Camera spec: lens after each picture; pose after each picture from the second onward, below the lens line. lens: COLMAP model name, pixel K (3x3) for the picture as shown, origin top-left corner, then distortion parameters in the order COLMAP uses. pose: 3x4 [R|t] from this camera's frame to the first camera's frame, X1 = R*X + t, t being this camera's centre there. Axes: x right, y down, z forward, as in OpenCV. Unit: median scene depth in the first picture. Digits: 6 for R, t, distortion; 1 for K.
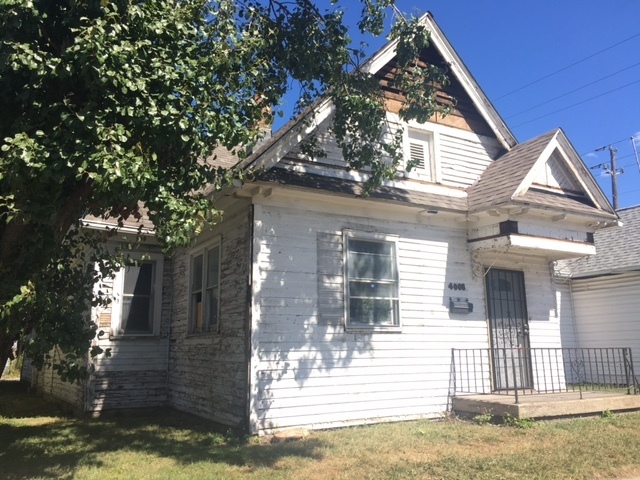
lens RADIAL K [[543.4, 0, 319.0], [0, 543.4, 239.1], [0, 0, 1]] dist [0.057556, -0.052997]
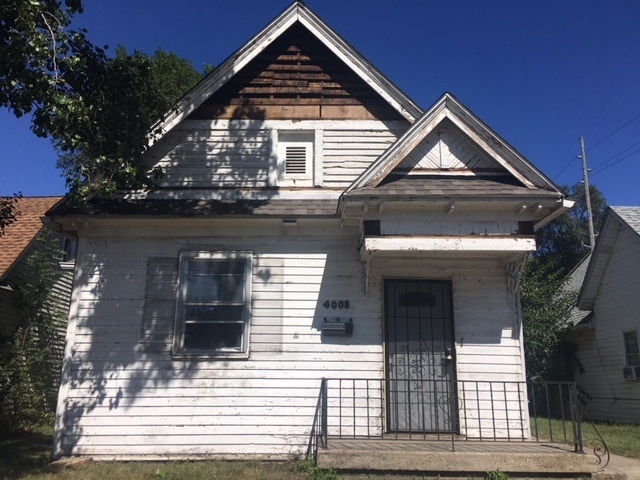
lens RADIAL K [[543.4, 0, 319.5], [0, 543.4, 239.3], [0, 0, 1]] dist [0.057556, -0.052997]
pose [[0.864433, -0.105424, -0.491570, 0.644350], [0.083315, 0.994287, -0.066728, 0.040037], [0.495797, 0.016727, 0.868278, 0.247107]]
